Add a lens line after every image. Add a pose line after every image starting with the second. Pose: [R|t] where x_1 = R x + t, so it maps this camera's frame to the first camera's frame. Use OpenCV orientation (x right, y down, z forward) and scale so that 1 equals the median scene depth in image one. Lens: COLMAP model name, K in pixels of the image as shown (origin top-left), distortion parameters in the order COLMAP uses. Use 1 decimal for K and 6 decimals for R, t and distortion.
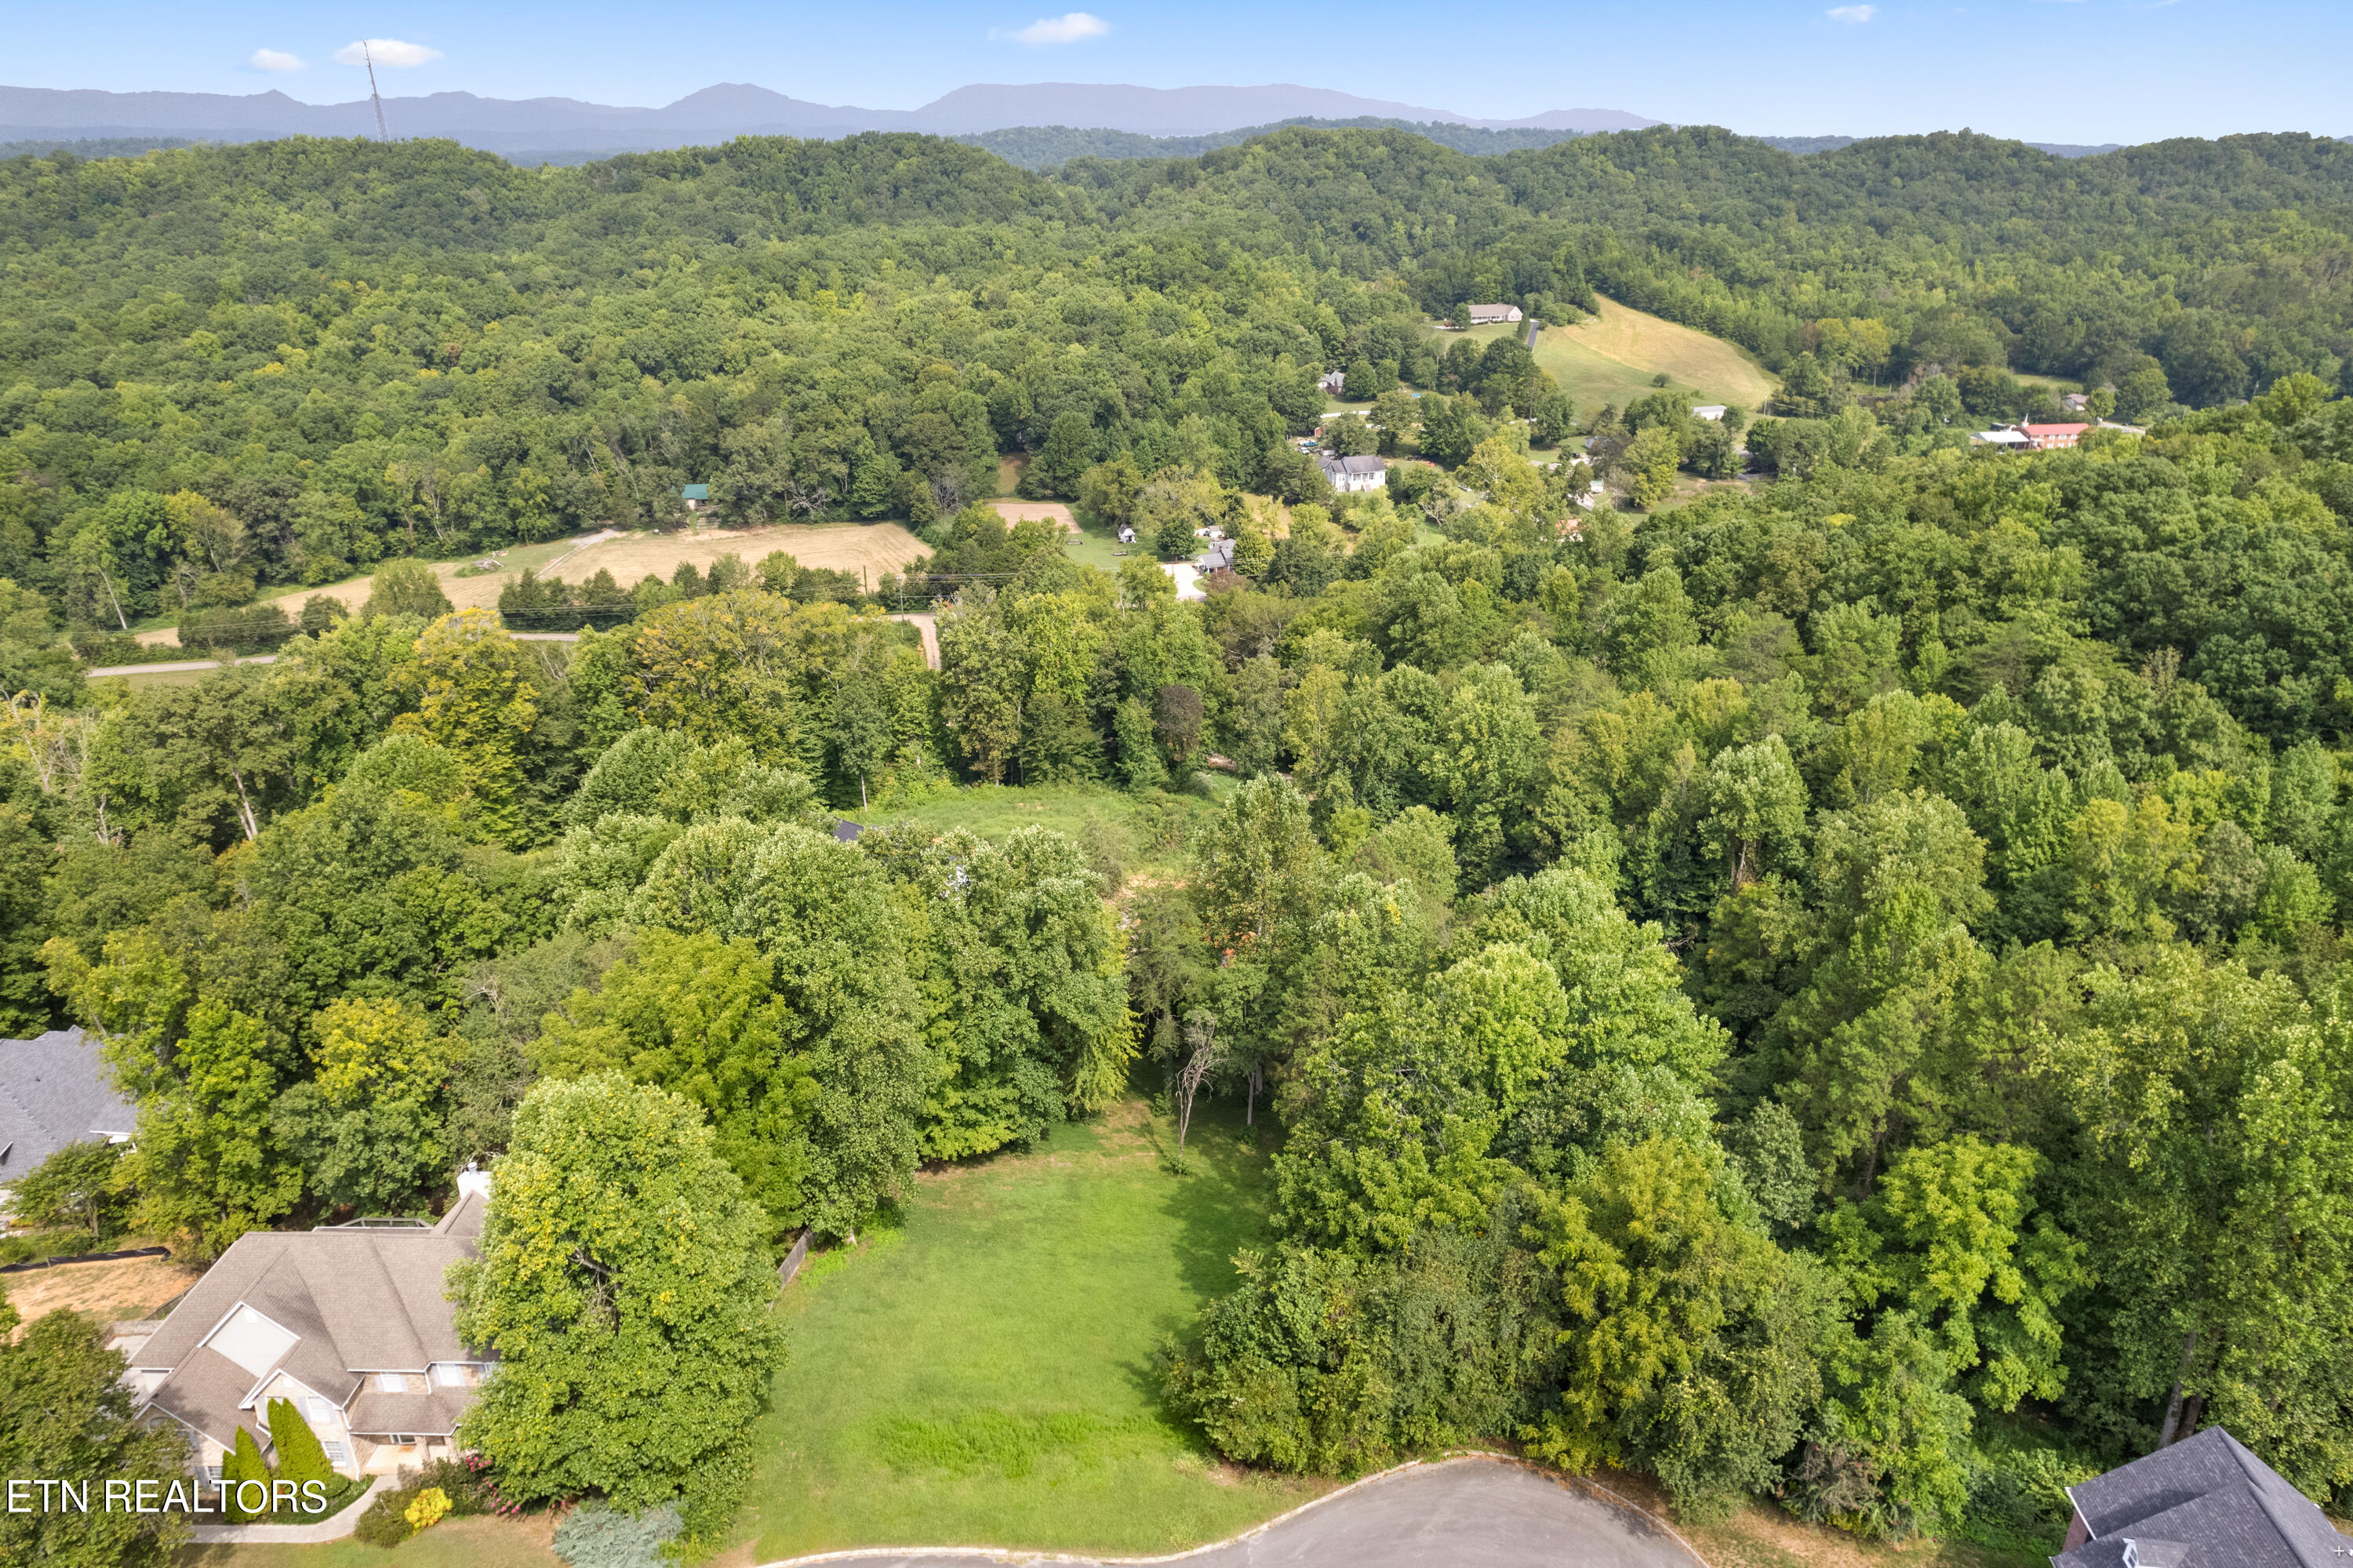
lens RADIAL K [[1505.4, 0, 1183.5], [0, 1505.4, 784.3], [0, 0, 1]] dist [-0.065544, 0.057074]
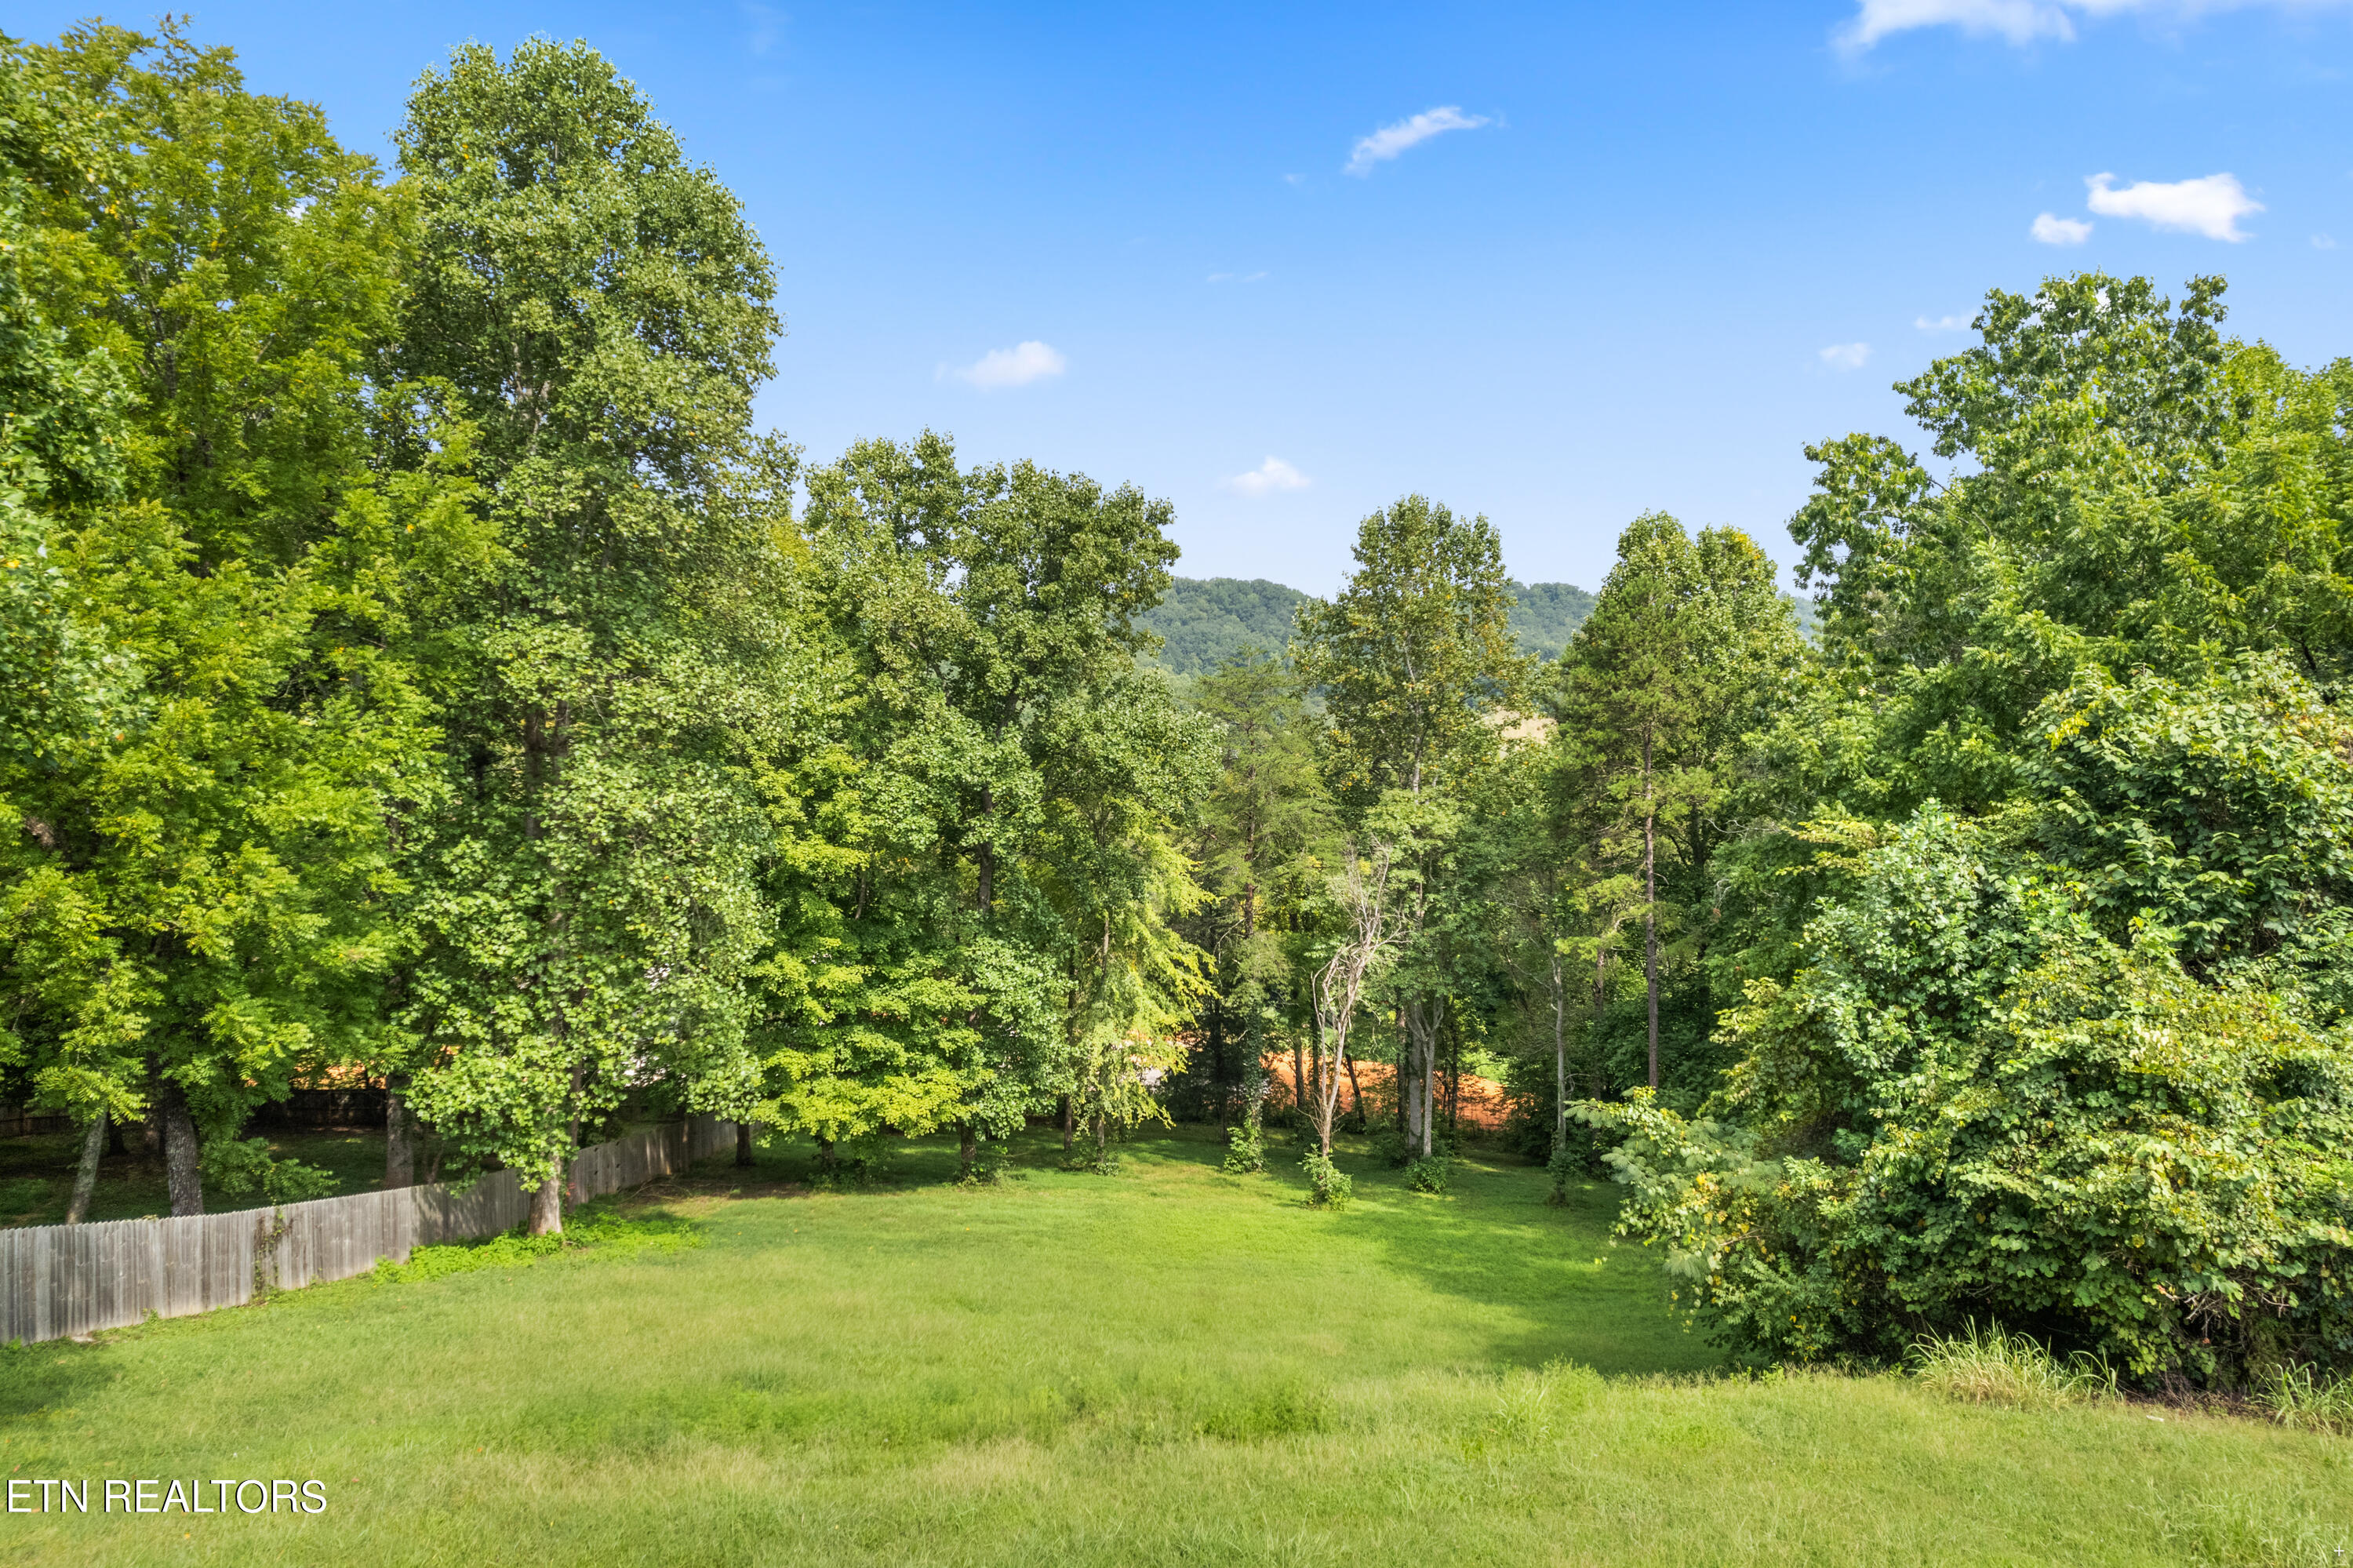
lens RADIAL K [[1440.4, 0, 1236.0], [0, 1440.4, 747.1], [0, 0, 1]] dist [-0.034069, 0.006635]
pose [[0.988431, 0.005345, 0.151578, -0.057813], [0.053054, 0.924059, -0.378549, 0.175238], [-0.142091, 0.382211, 0.913085, 0.321985]]
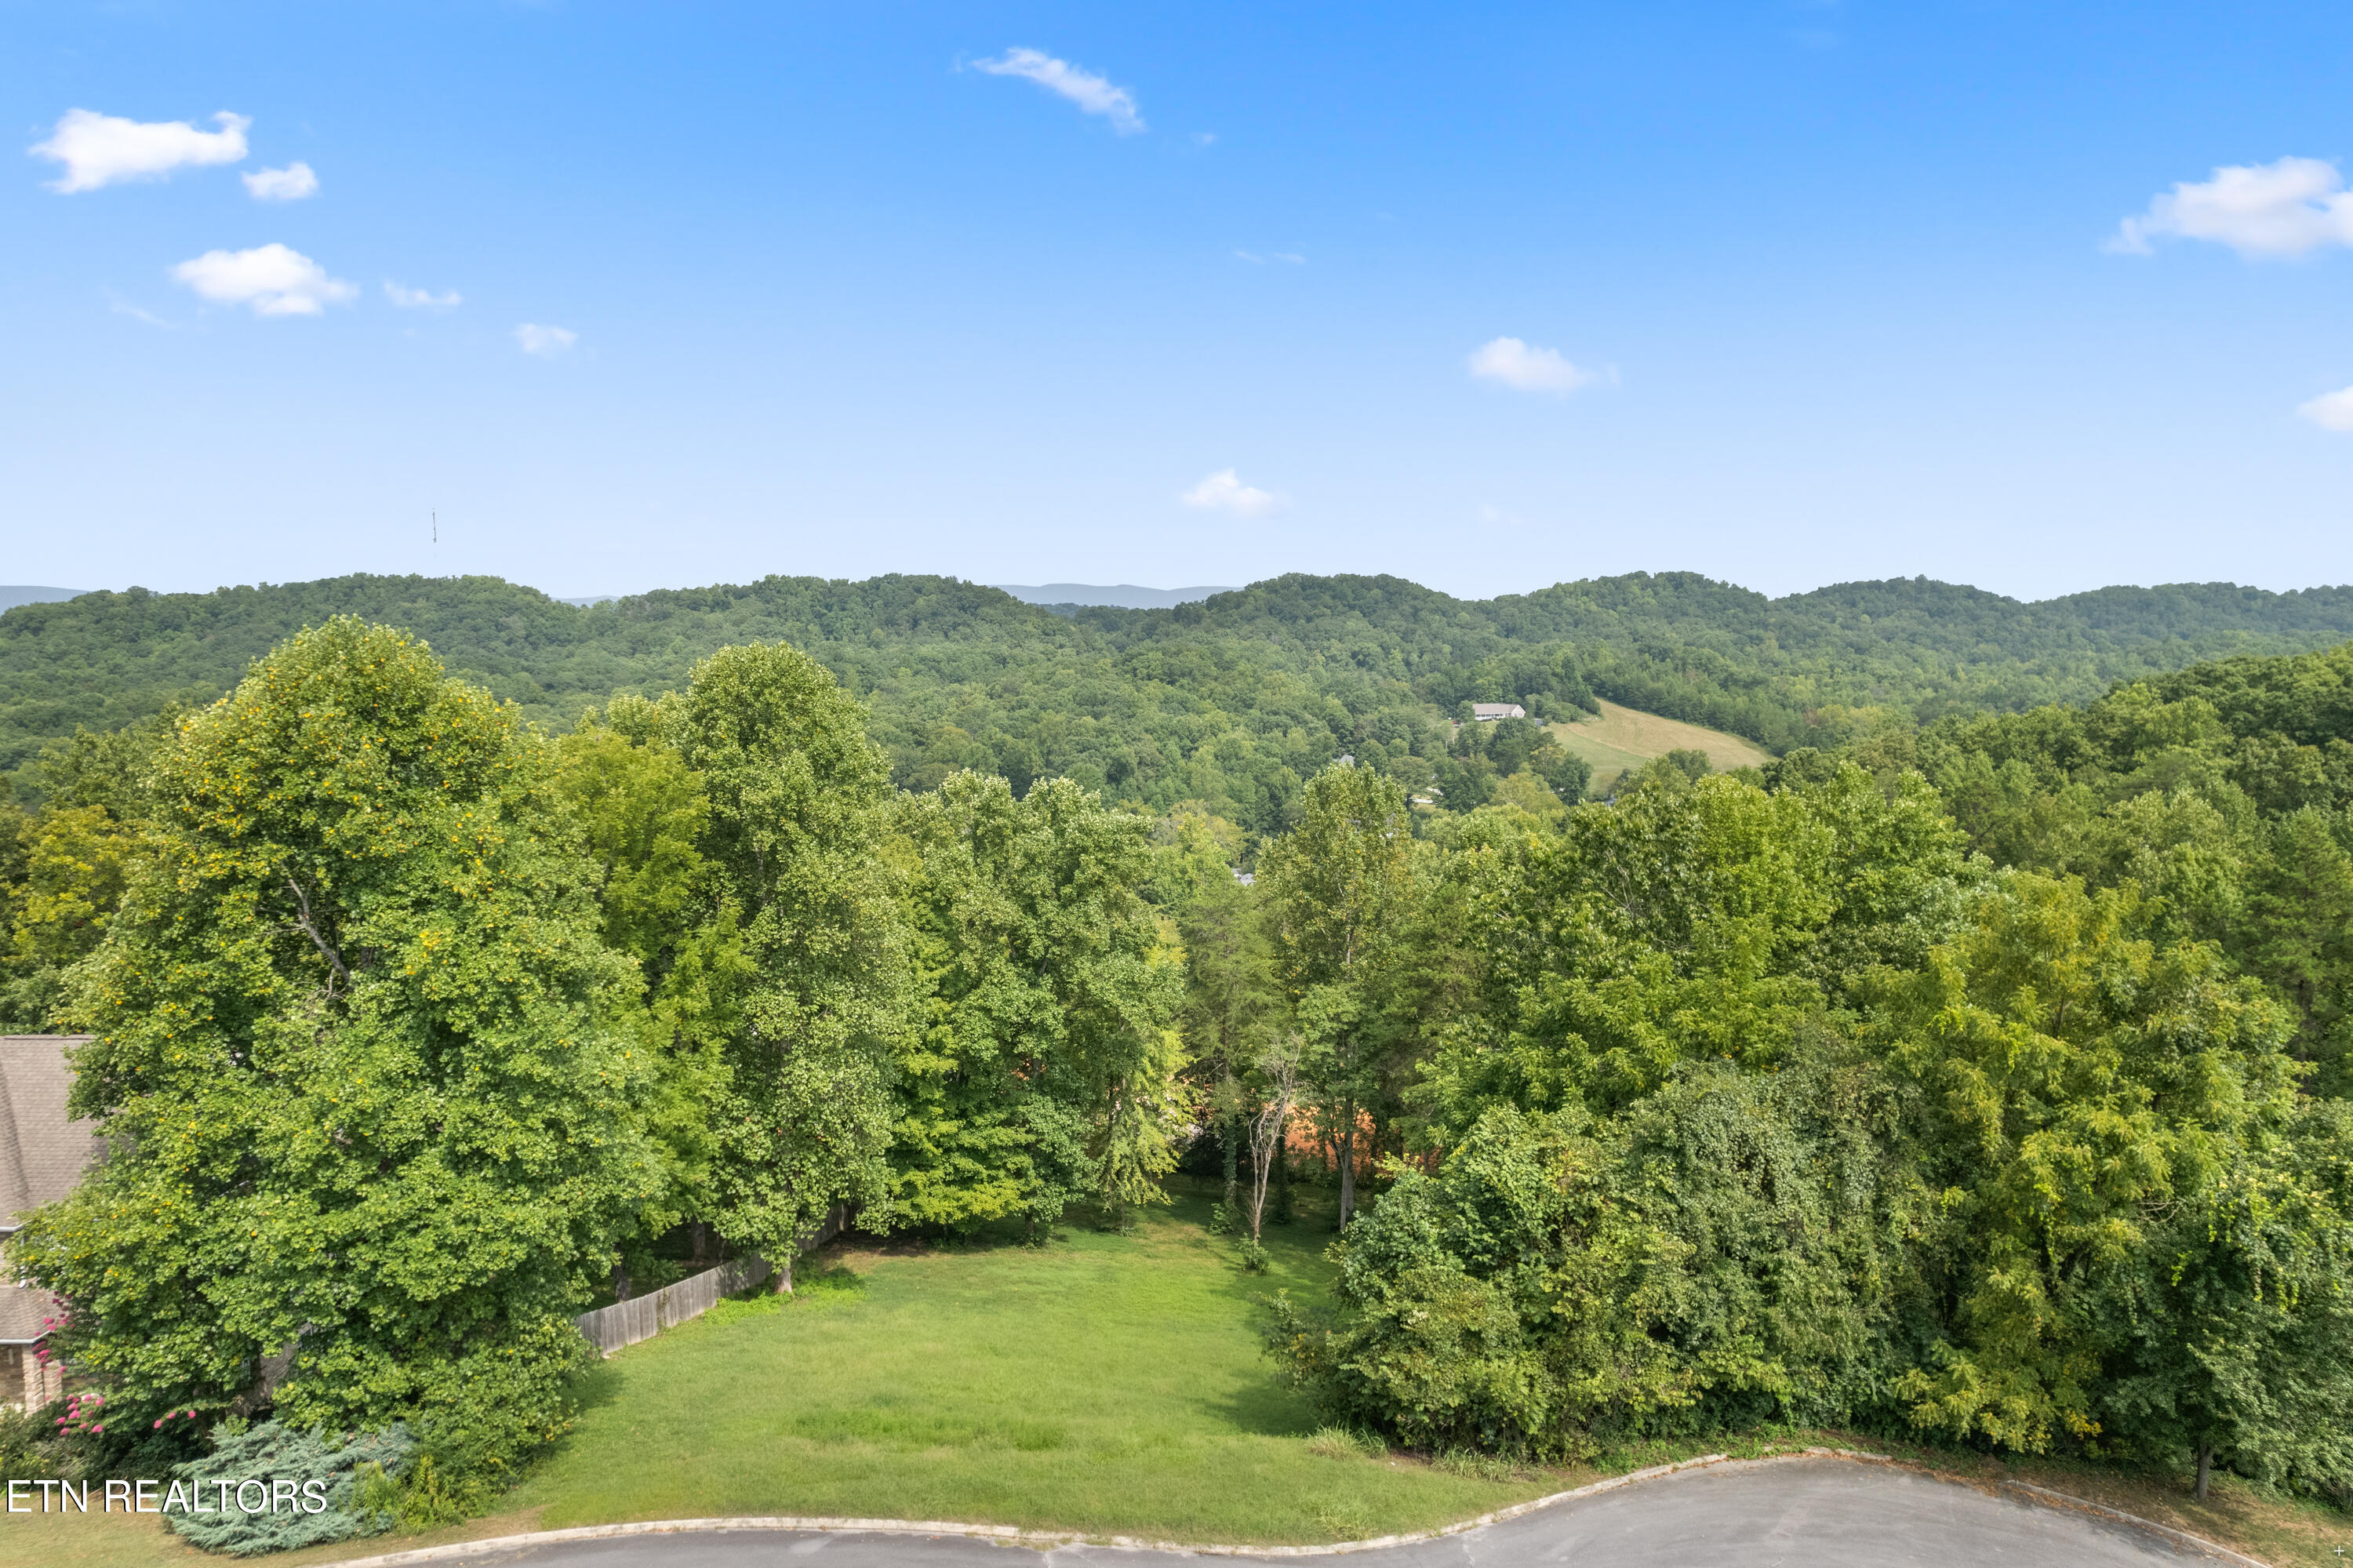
lens RADIAL K [[1505.4, 0, 1185.3], [0, 1505.4, 784.0], [0, 0, 1]] dist [-0.065544, 0.057074]
pose [[0.999990, -0.004539, 0.000614, -0.020787], [0.004511, 0.952614, -0.304148, 0.151876], [0.000795, 0.304148, 0.952625, 0.147393]]
